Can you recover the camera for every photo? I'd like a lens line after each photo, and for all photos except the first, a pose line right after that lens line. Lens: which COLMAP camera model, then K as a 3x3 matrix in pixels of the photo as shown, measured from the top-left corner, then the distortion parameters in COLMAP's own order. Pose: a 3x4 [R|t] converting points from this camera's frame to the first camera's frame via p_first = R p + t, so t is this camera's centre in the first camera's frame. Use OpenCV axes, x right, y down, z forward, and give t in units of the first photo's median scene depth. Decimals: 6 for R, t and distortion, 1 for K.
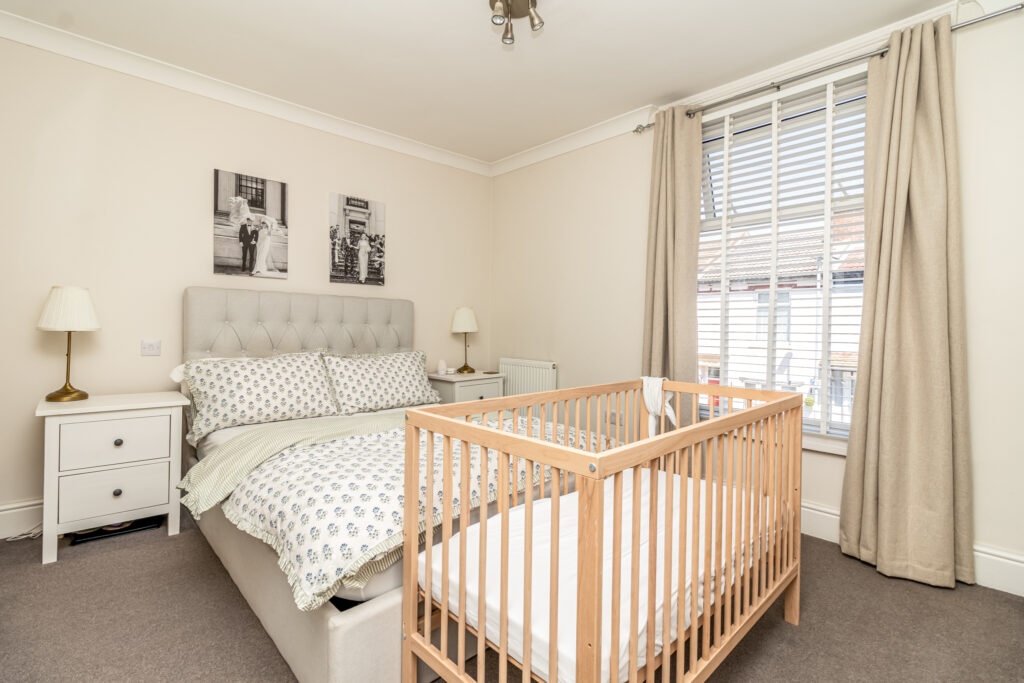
lens RADIAL K [[467.9, 0, 511.2], [0, 467.9, 338.6], [0, 0, 1]] dist [0.006231, -0.000888]
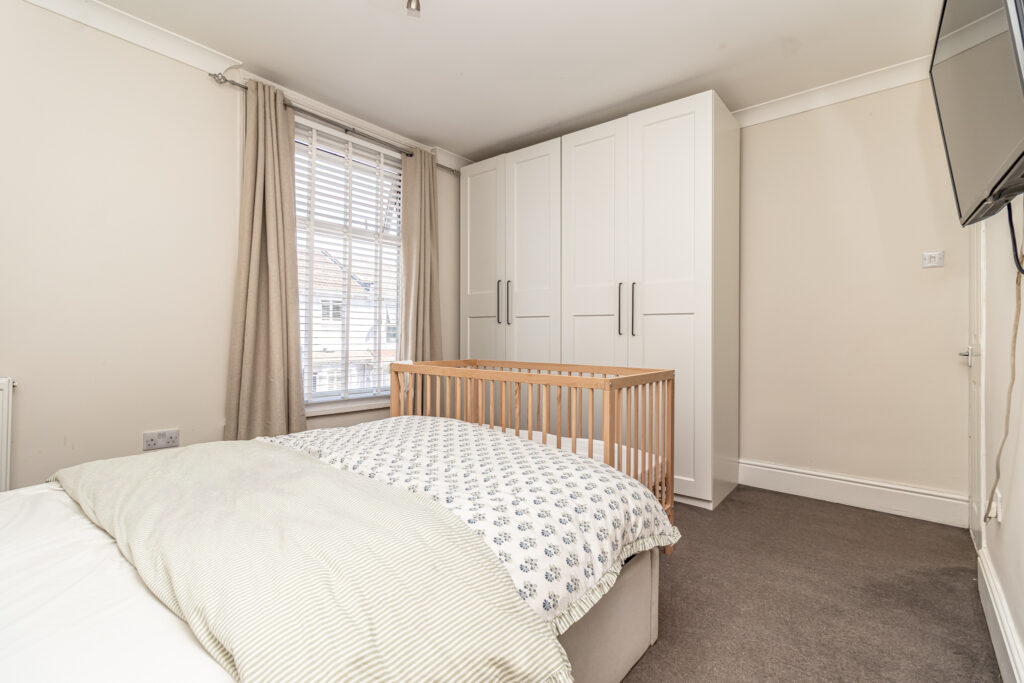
lens RADIAL K [[467.9, 0, 511.0], [0, 467.9, 335.5], [0, 0, 1]] dist [0.006231, -0.000888]
pose [[-0.117034, -0.018050, 0.992964, -0.710001], [0.007580, 0.999789, 0.019068, 0.009554], [-0.993099, 0.009758, -0.116873, 0.639512]]
